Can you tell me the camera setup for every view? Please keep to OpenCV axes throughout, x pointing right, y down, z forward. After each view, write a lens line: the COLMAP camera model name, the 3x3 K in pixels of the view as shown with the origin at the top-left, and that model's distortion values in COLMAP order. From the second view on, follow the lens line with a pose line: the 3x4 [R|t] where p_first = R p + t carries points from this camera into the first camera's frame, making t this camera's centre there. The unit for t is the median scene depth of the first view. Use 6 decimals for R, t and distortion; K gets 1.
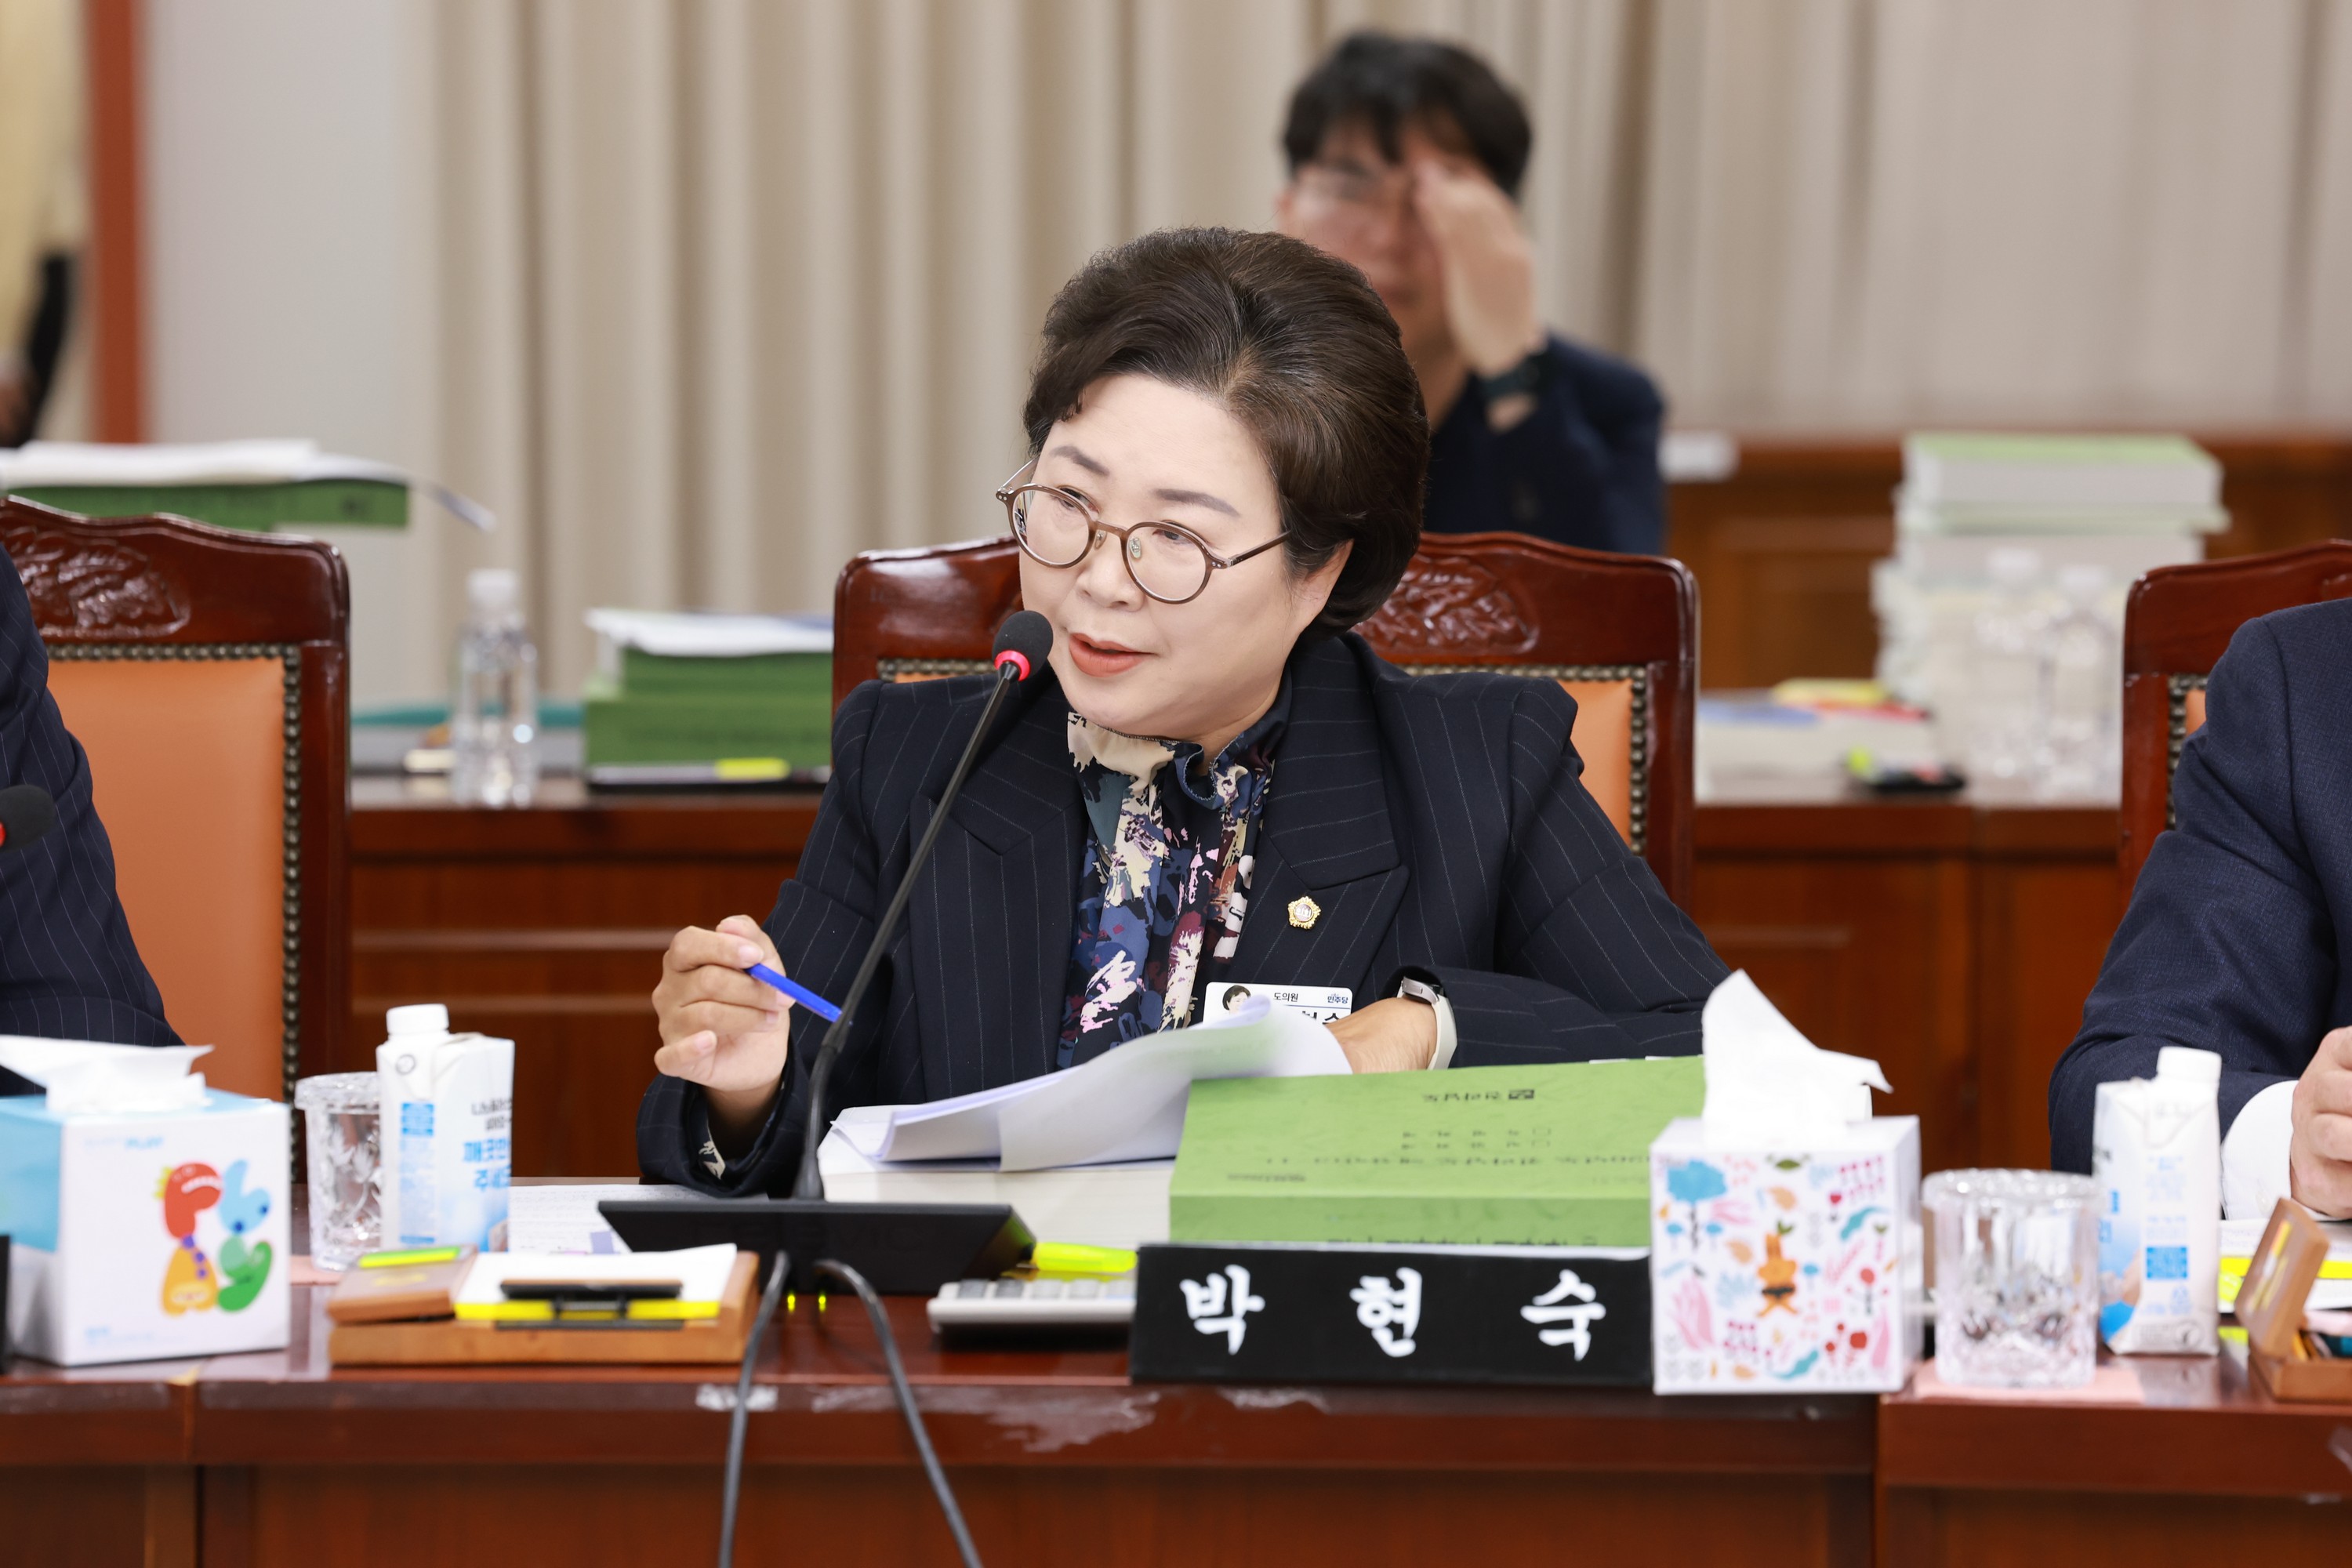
lens RADIAL K [[12154.4, 0, 1176.0], [0, 12154.4, 784.0], [0, 0, 1]] dist [1.066297, 28.537263]
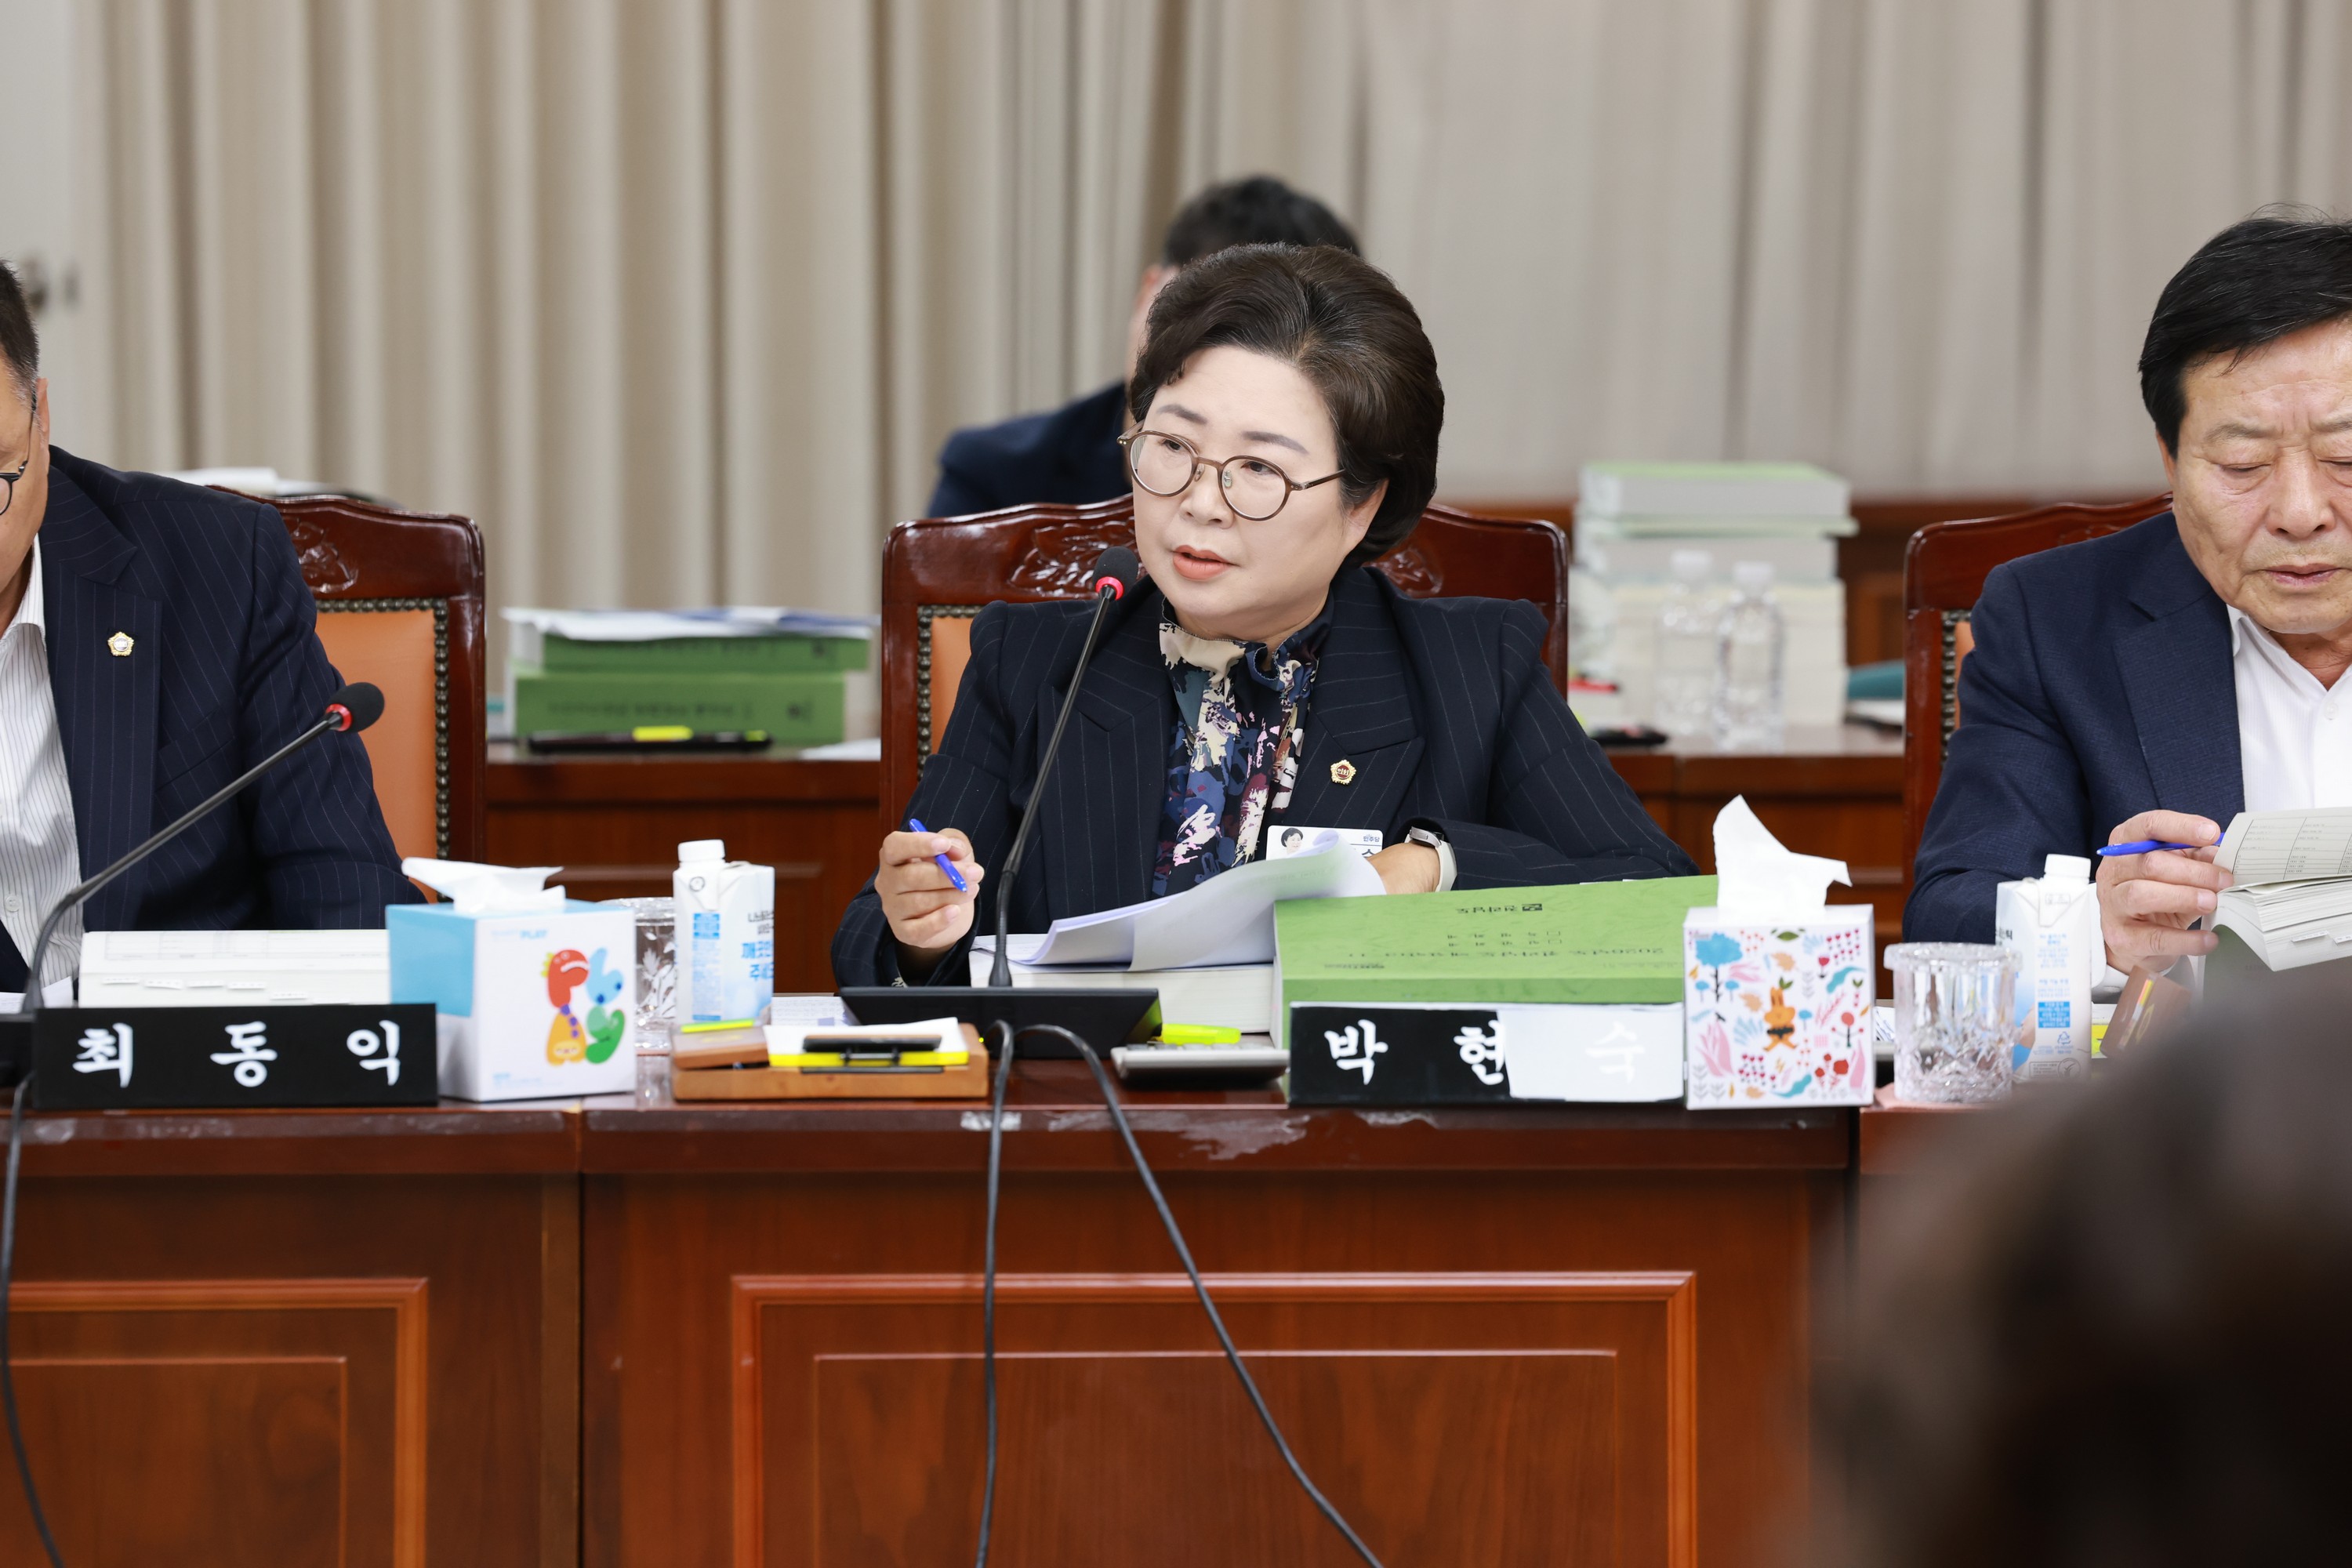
lens RADIAL K [[12154.4, 0, 1176.0], [0, 12154.4, 784.0], [0, 0, 1]] dist [1.066297, 28.537263]
pose [[0.997274, -0.006586, 0.073488, -0.111479], [0.007608, 0.999878, -0.013632, 0.031484], [-0.073389, 0.014154, 0.997203, -0.314701]]
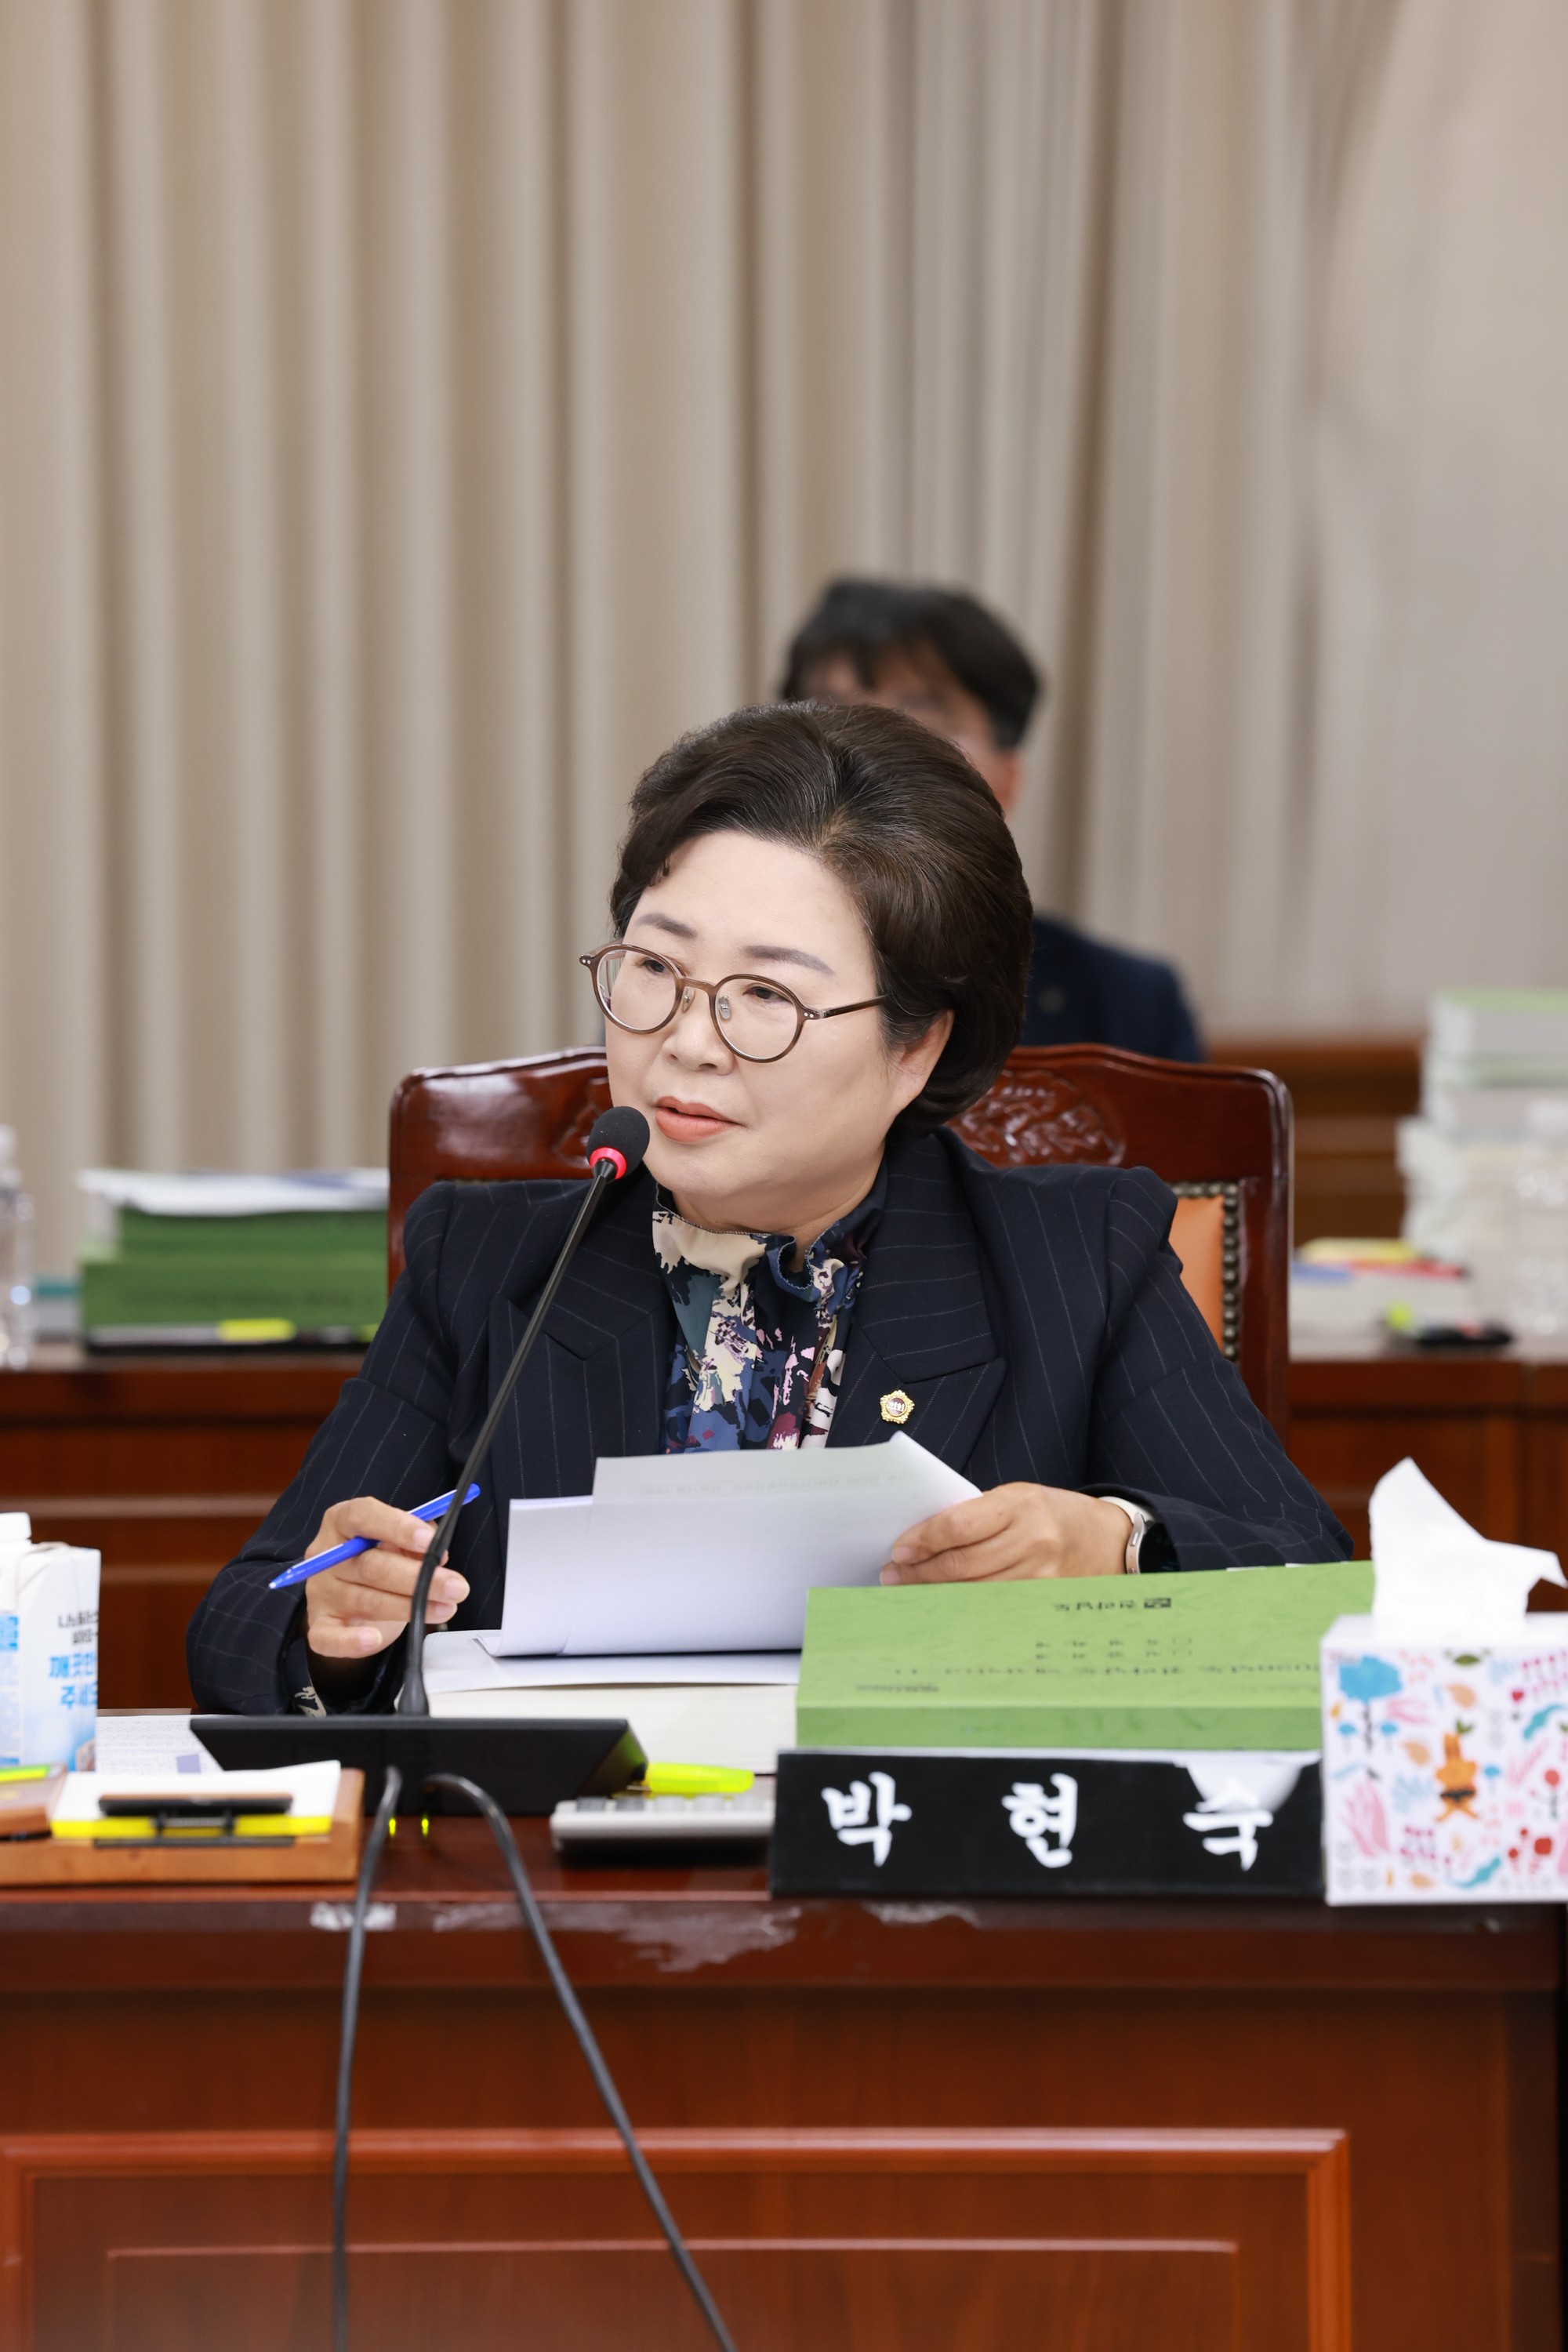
lens RADIAL K [[12154.4, 0, 784.0], [0, 12154.4, 1176.0], [0, 0, 1]] dist [1.066297, 28.537263]
pose [[0.999695, -0.005259, 0.024139, -0.024924], [0.005860, 0.999673, -0.024887, 0.016542], [-0.024000, 0.025021, 0.999399, 0.051603]]
